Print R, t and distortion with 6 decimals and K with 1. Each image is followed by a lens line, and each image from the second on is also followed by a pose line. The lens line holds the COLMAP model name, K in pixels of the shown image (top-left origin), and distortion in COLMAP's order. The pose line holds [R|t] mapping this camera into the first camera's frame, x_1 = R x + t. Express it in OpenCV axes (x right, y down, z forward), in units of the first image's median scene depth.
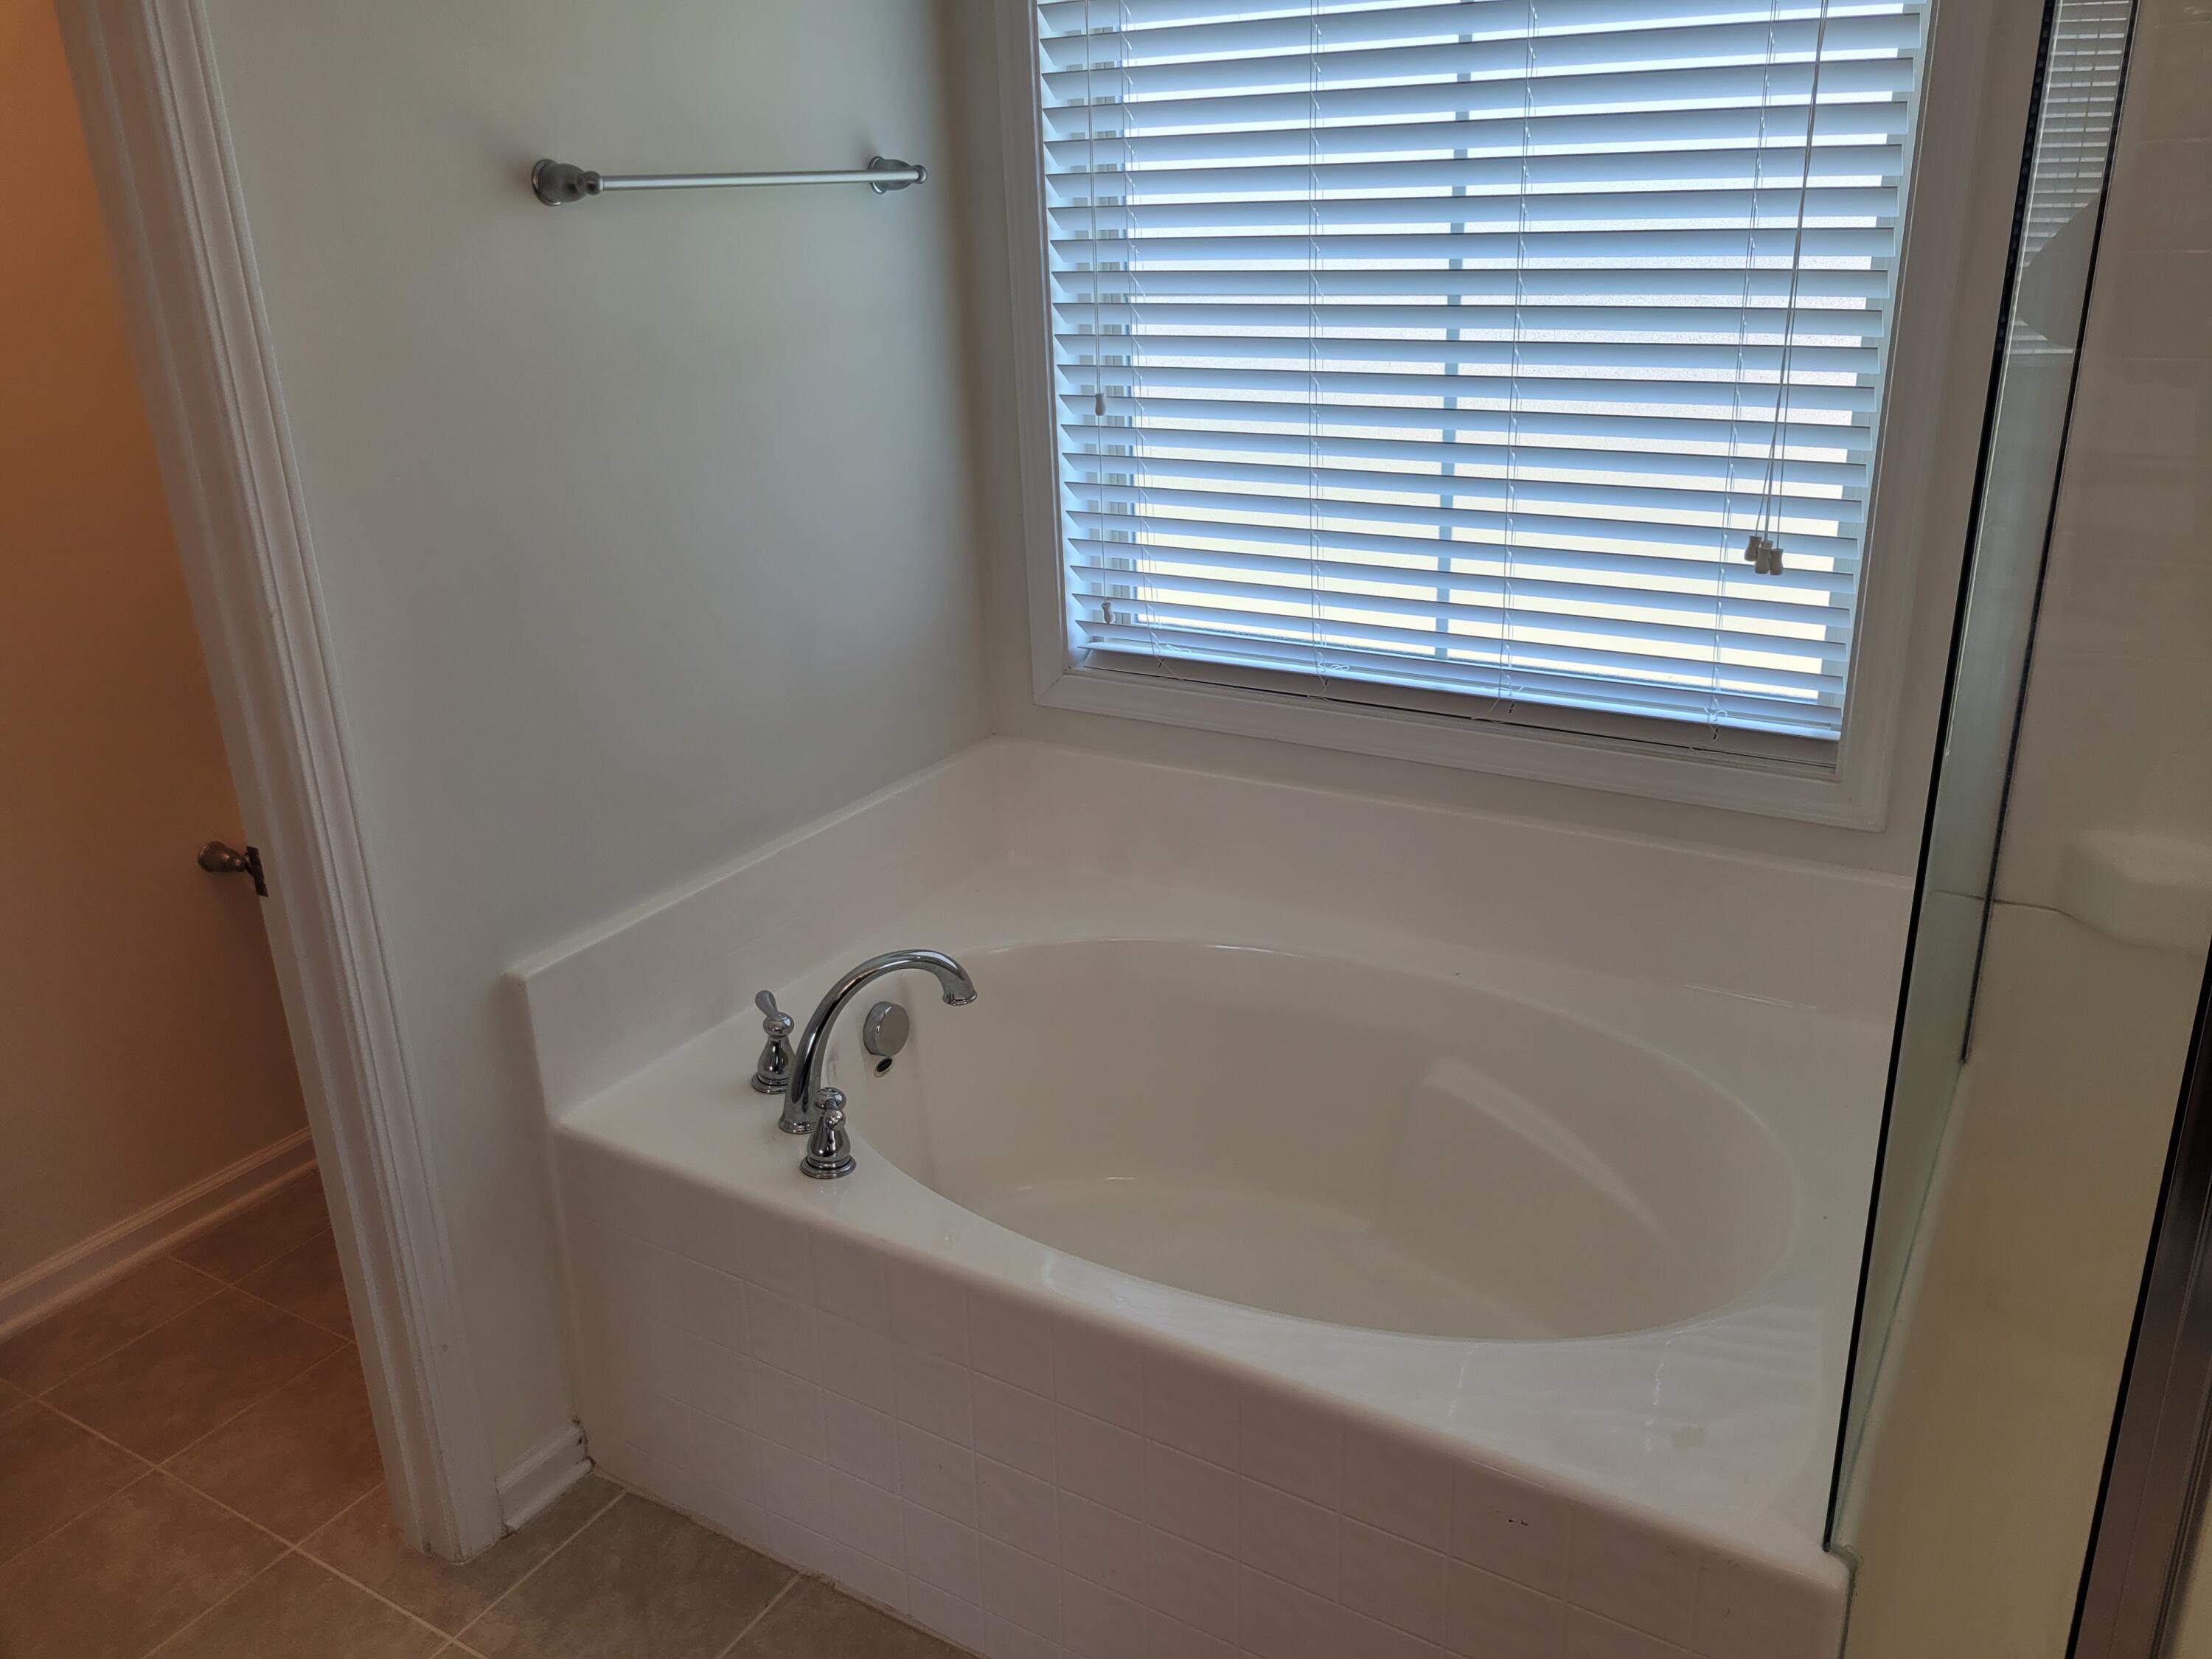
lens RADIAL K [[1693.3, 0, 1108.4], [0, 1693.3, 763.0], [0, 0, 1]] dist [-0.009675, -0.006056]
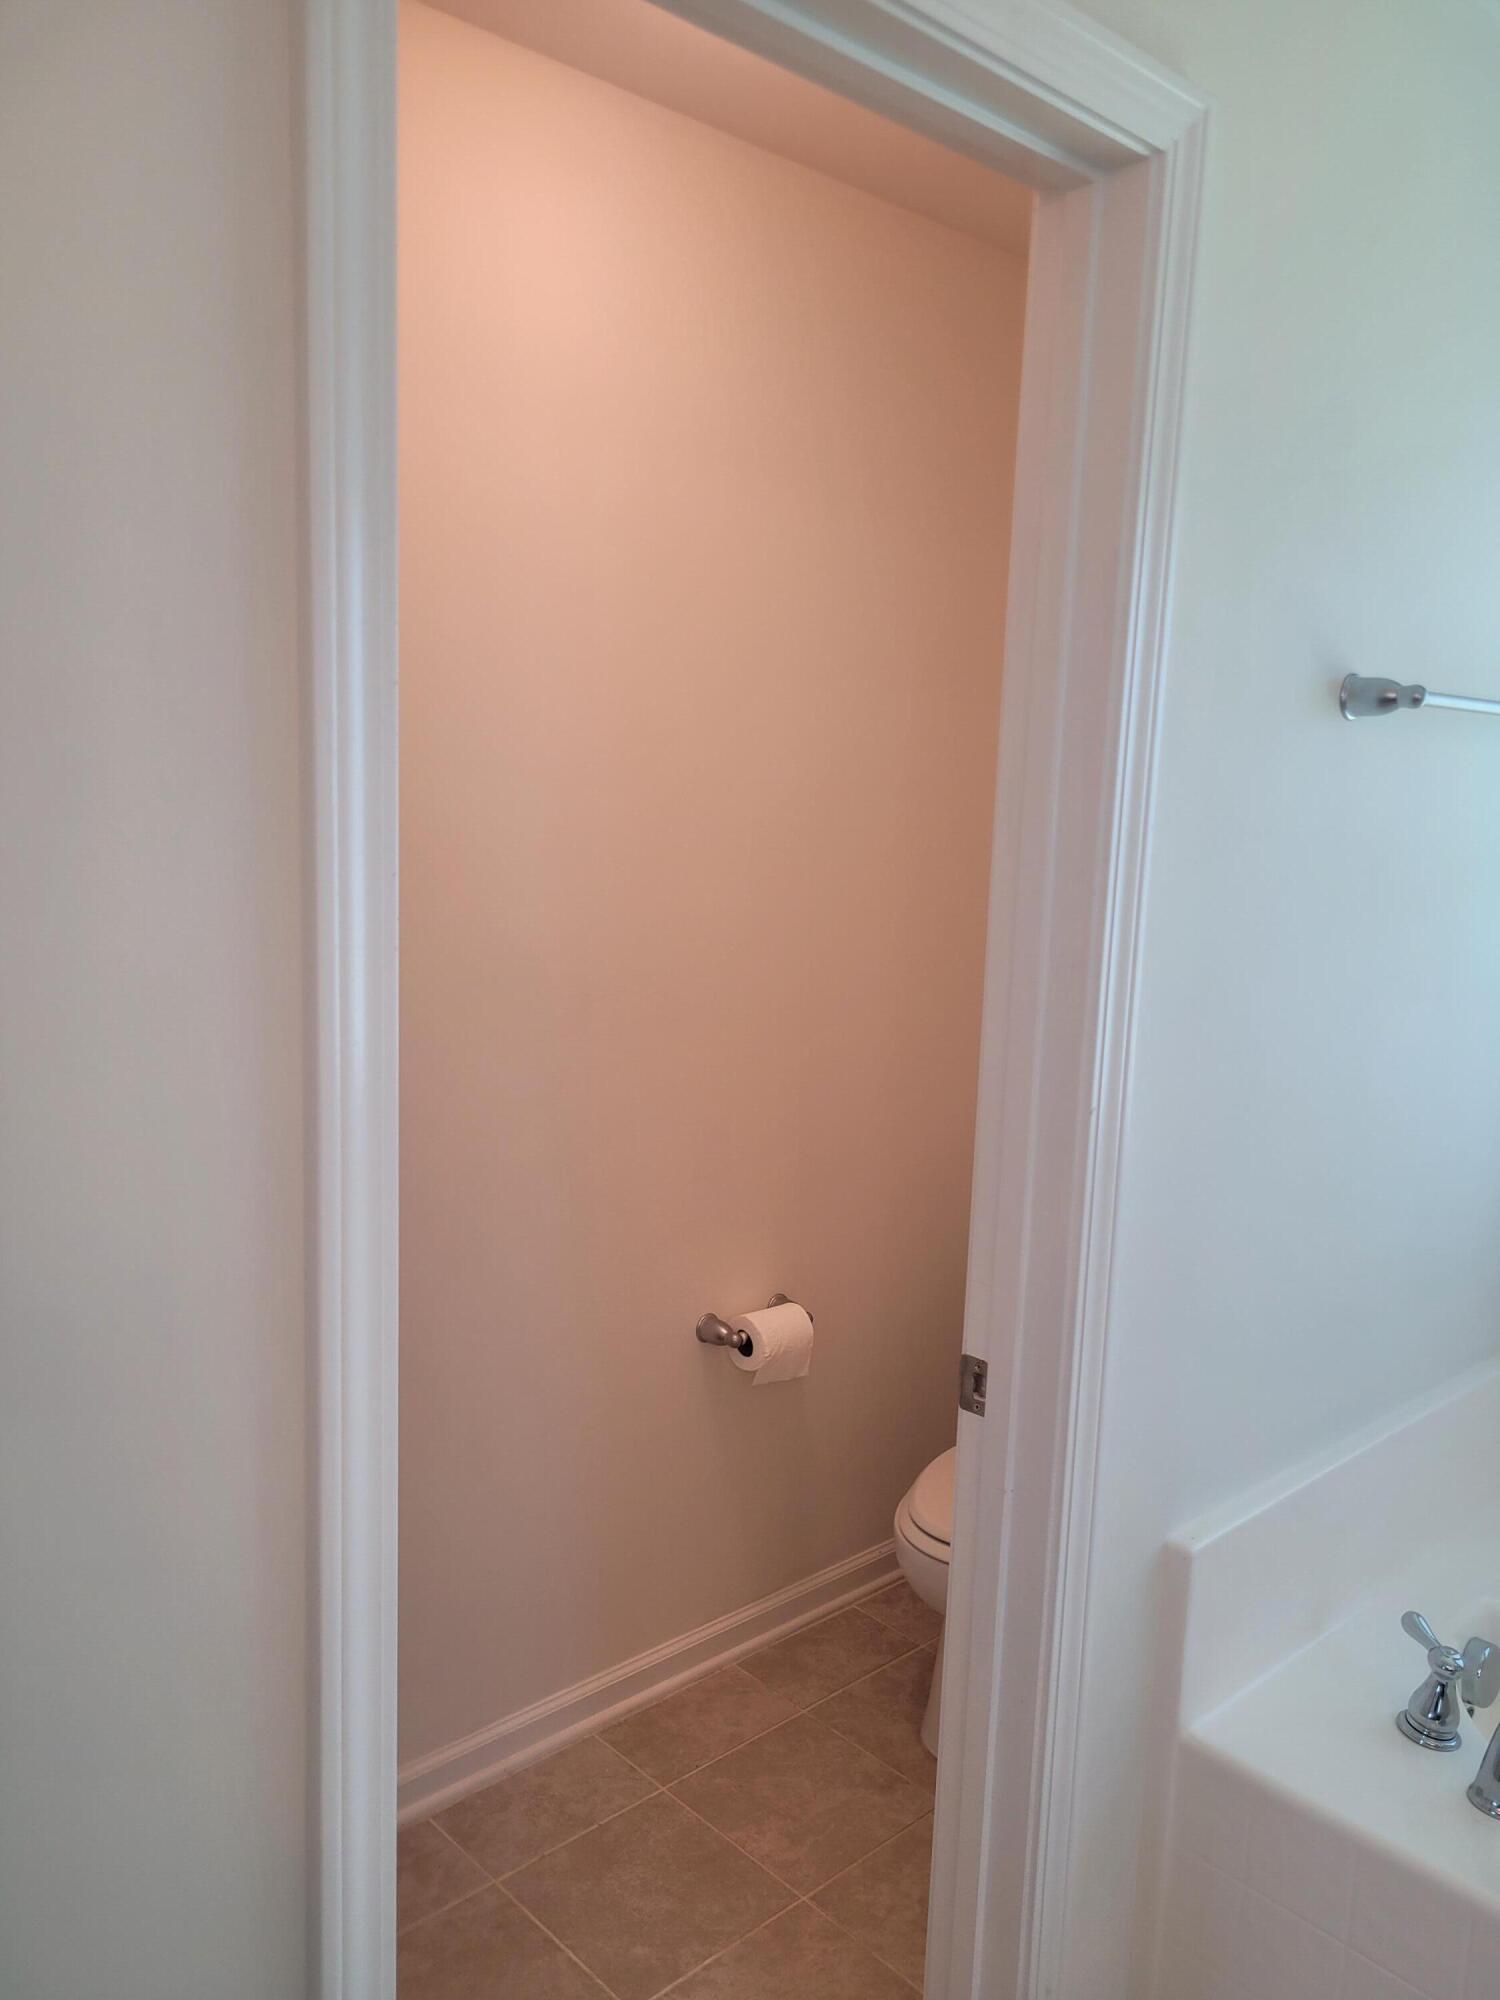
lens RADIAL K [[1508.2, 0, 750.0], [0, 1508.2, 1000.0], [0, 0, 1]] dist [0.007207, 0.005935]
pose [[0.957602, 0.110845, -0.265917, -0.387354], [-0.160083, 0.972135, -0.171252, 0.020159], [0.239525, 0.206560, 0.948663, 0.141940]]
